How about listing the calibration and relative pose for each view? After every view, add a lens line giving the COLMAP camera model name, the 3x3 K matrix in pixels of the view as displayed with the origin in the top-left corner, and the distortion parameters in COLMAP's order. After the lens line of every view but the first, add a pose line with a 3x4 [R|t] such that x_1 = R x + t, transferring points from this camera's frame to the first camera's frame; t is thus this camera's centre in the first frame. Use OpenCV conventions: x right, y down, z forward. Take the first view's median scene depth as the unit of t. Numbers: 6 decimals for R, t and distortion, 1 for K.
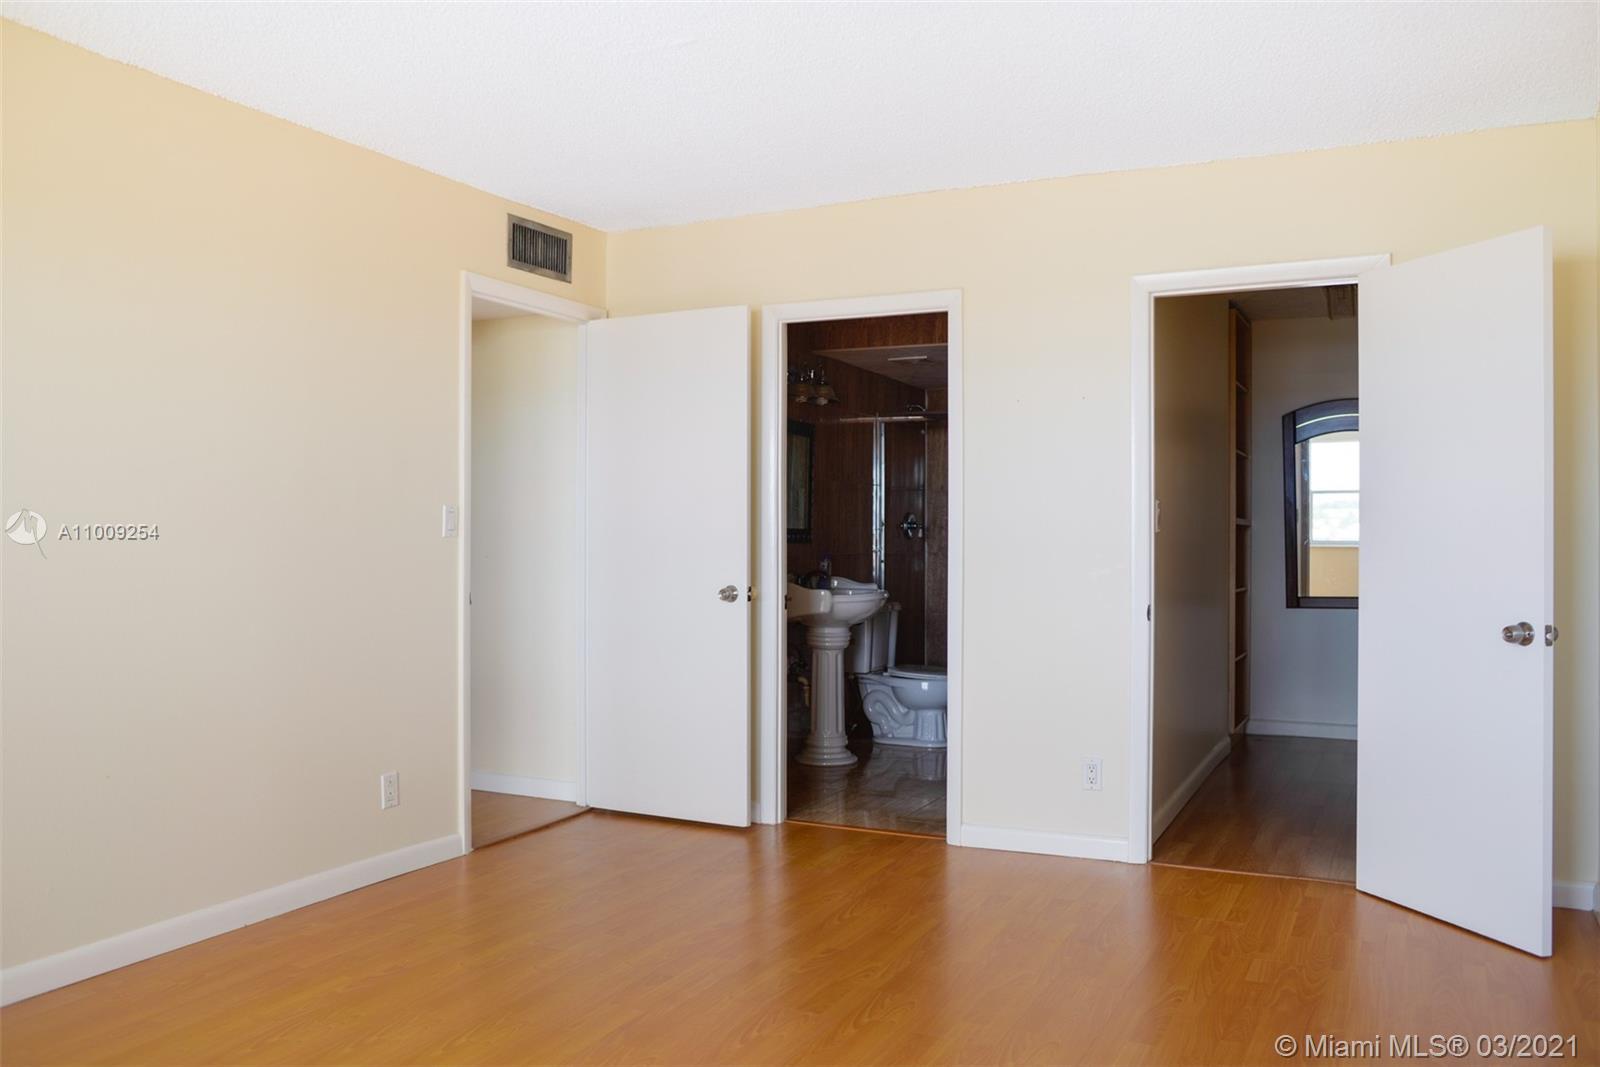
lens RADIAL K [[1307.1, 0, 799.5], [0, 1307.1, 535.6], [0, 0, 1]] dist [-0.059420, 0.030502]
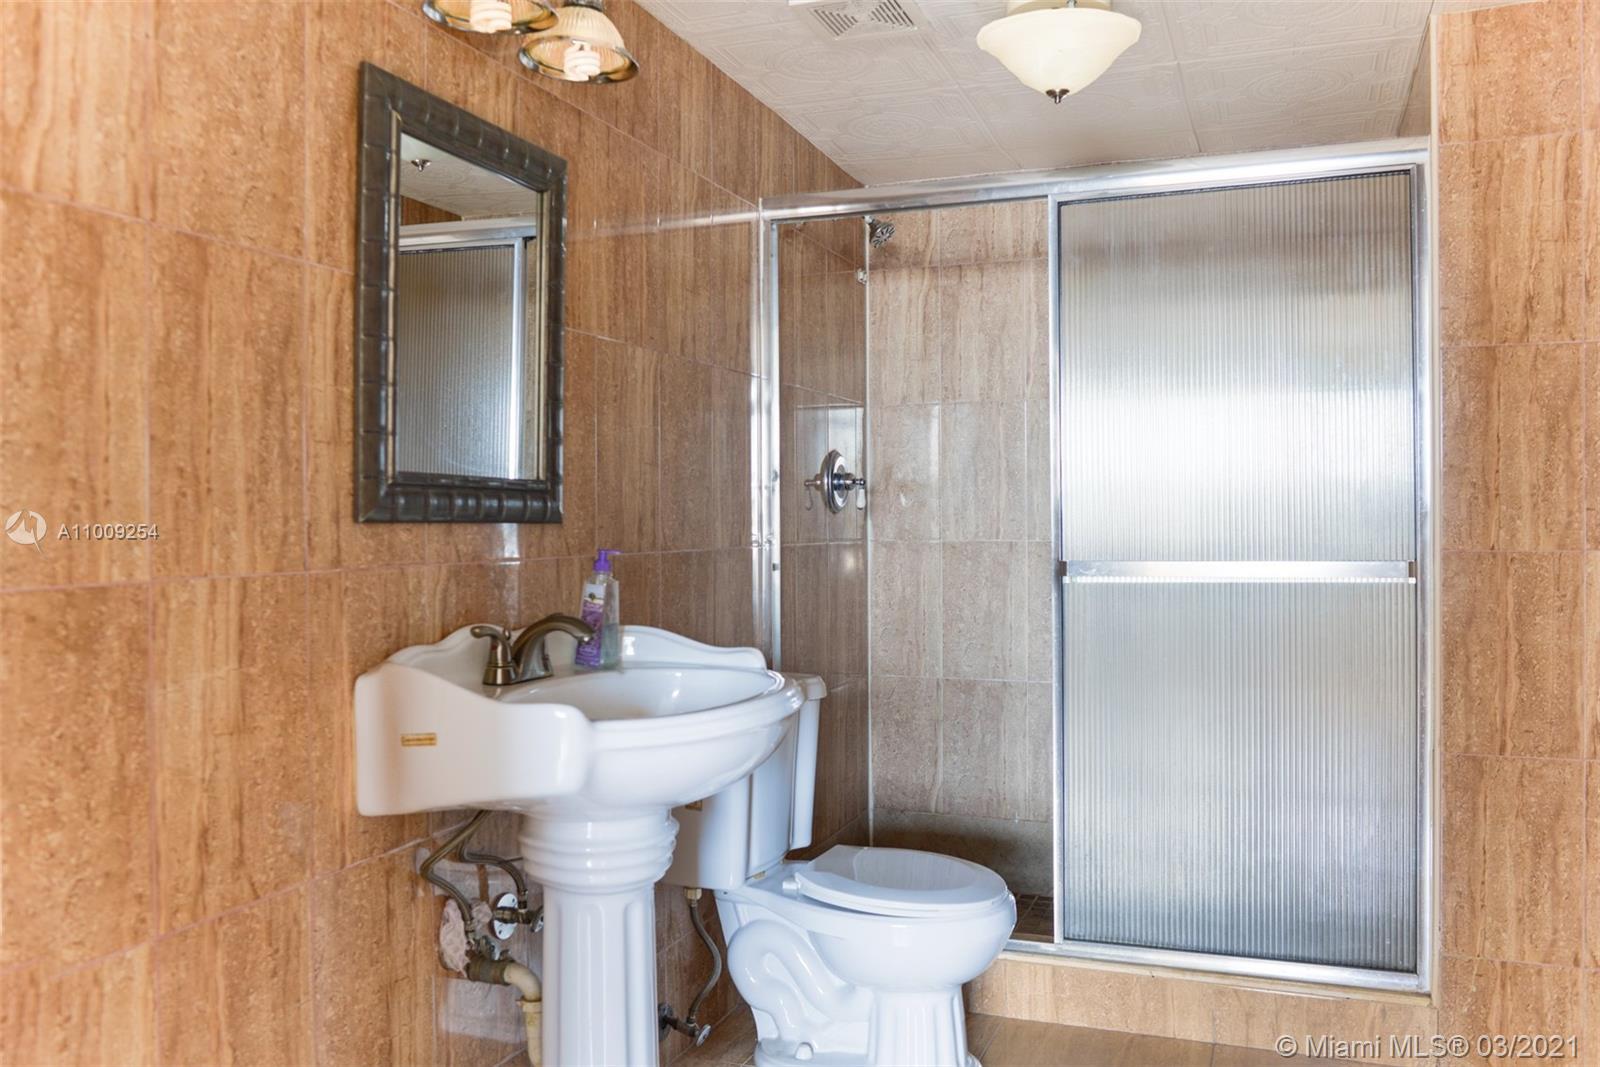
lens RADIAL K [[1307.1, 0, 800.7], [0, 1307.1, 527.2], [0, 0, 1]] dist [-0.059420, 0.030502]
pose [[0.996154, -0.010719, 0.086958, 0.038385], [0.009937, 0.999906, 0.009426, 0.003797], [-0.087051, -0.008525, 0.996167, 0.634385]]
